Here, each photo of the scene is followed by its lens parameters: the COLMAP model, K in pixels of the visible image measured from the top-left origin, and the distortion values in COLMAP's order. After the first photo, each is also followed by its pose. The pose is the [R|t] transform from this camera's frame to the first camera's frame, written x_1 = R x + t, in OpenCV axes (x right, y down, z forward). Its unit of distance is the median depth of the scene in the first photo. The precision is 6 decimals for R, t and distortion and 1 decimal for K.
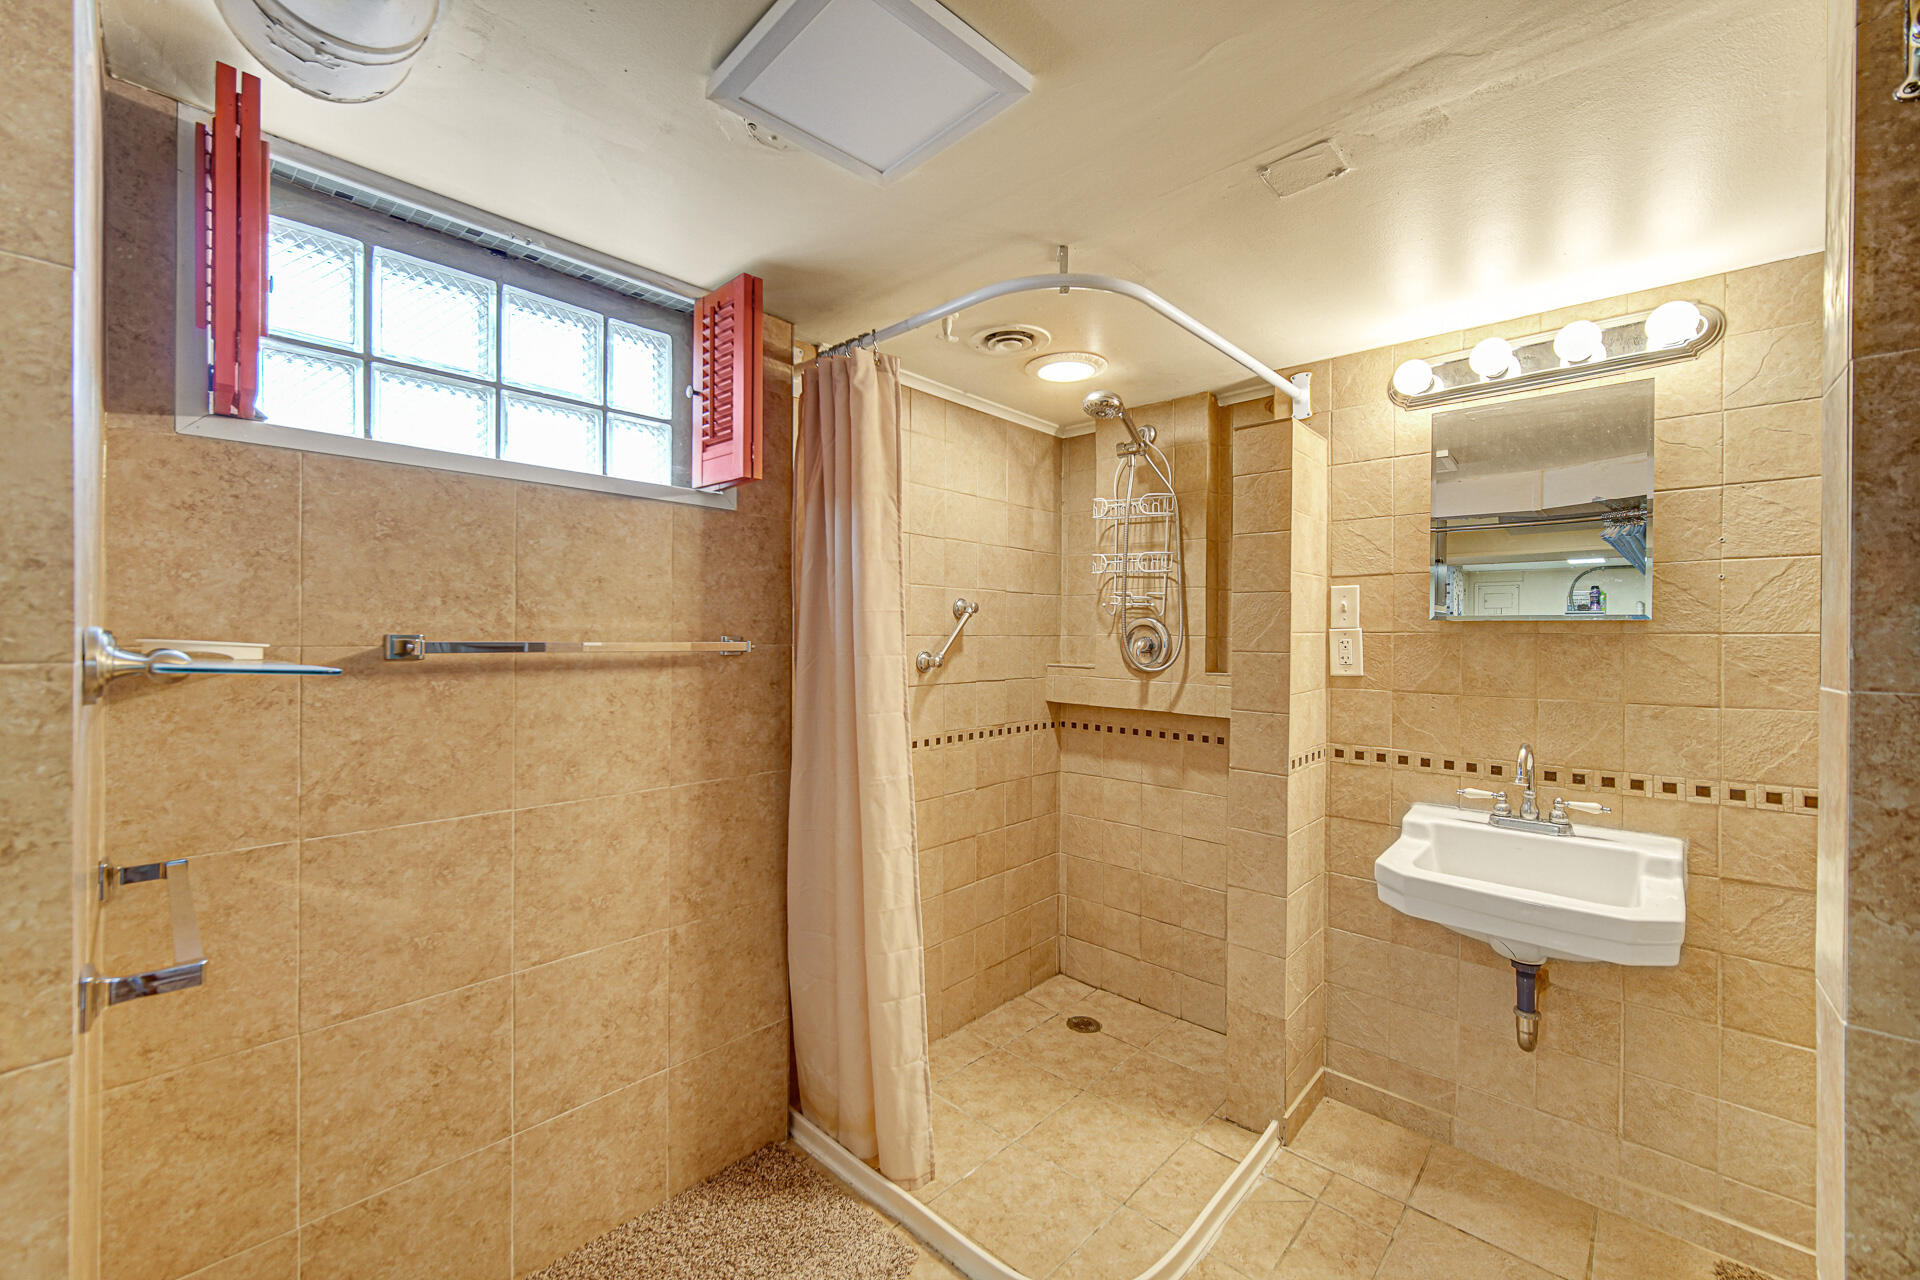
lens RADIAL K [[756.1, 0, 952.8], [0, 756.1, 634.9], [0, 0, 1]] dist [-0.000478, -0.000634]
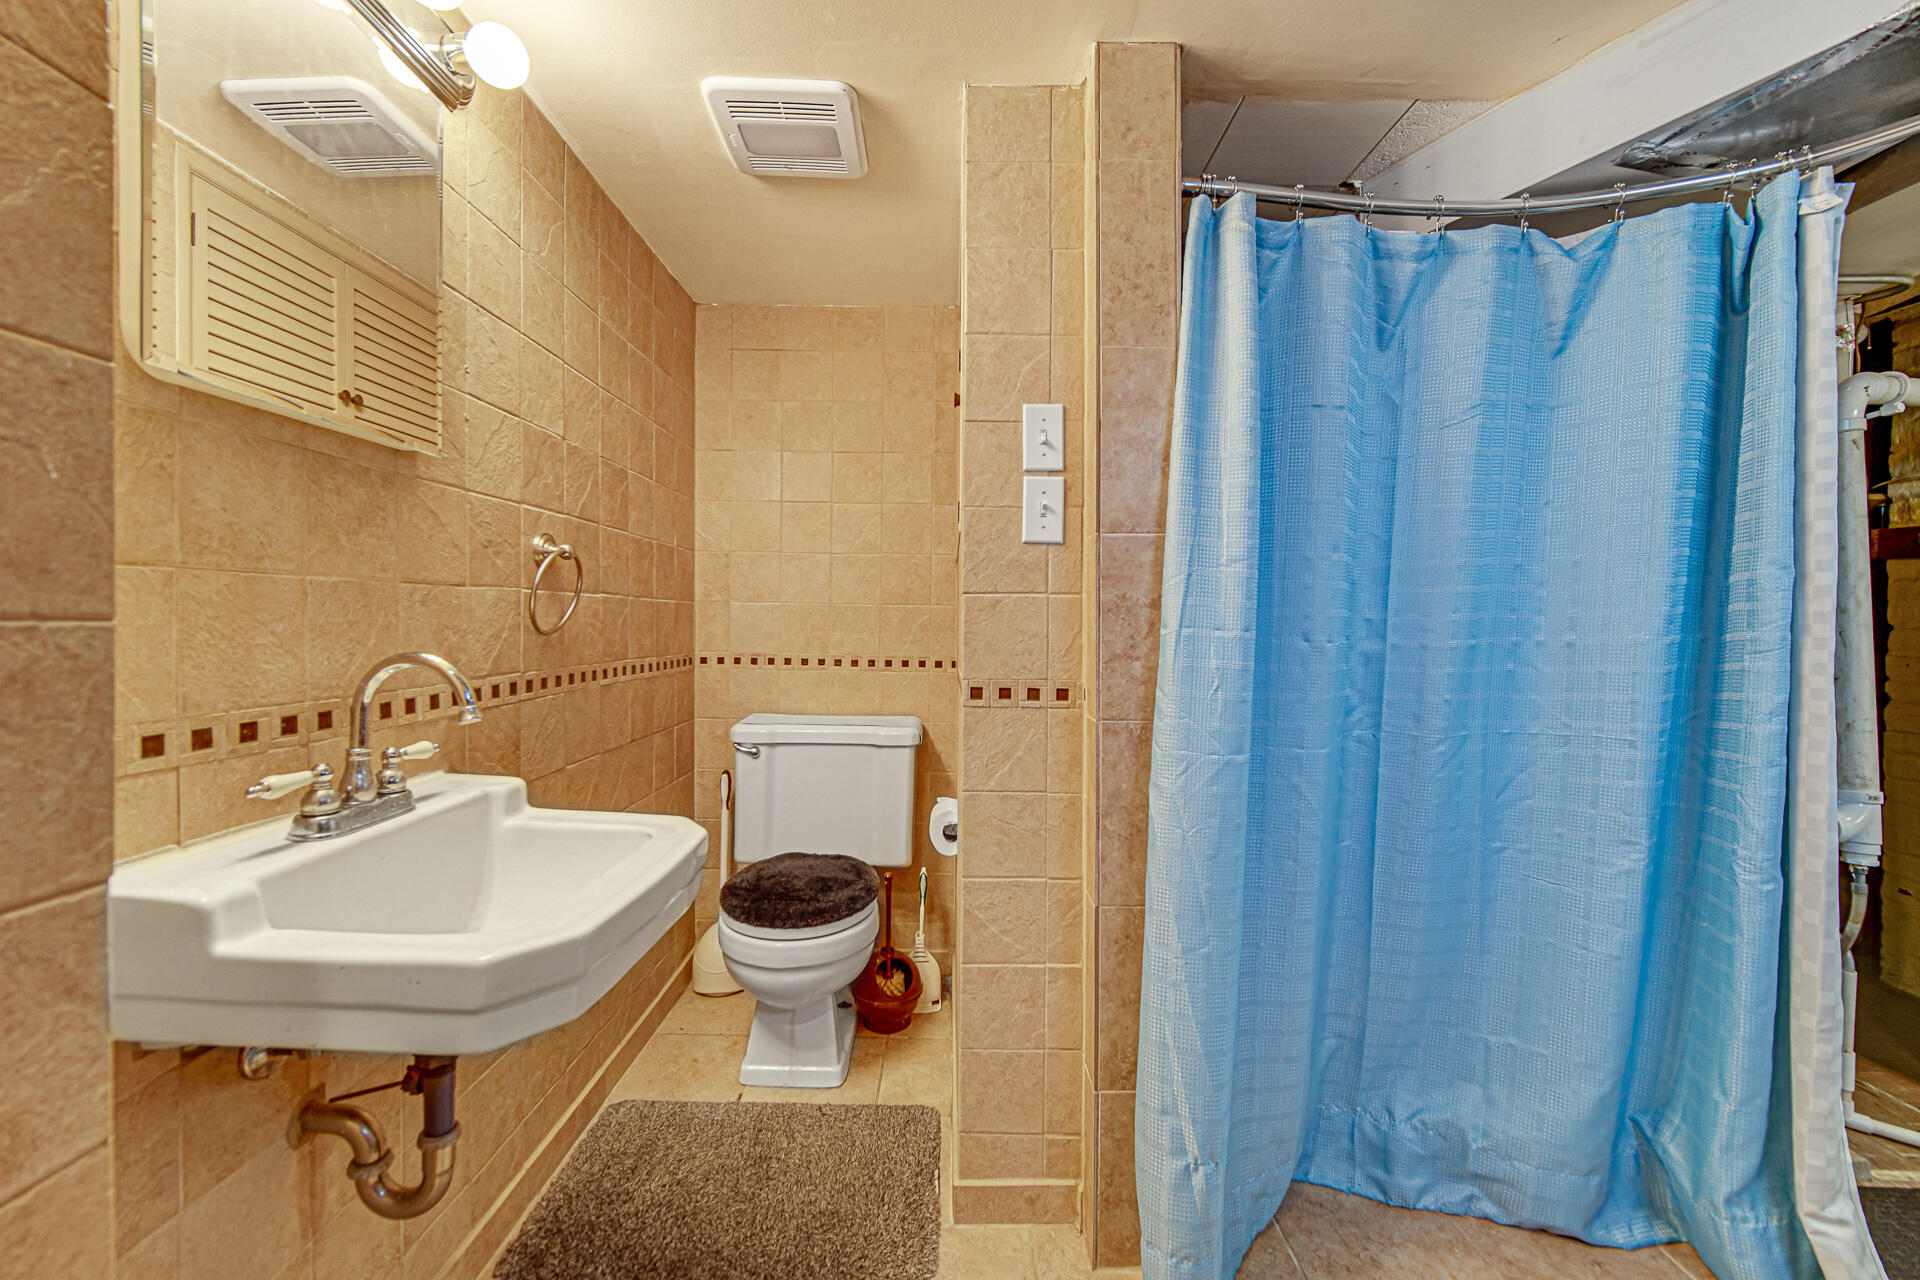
lens RADIAL K [[756.1, 0, 962.5], [0, 756.1, 625.6], [0, 0, 1]] dist [-0.000478, -0.000634]
pose [[-0.681602, -0.011029, 0.731640, 0.094114], [-0.002388, 0.999915, 0.012849, 0.112748], [-0.731719, 0.007011, -0.681570, 1.041251]]
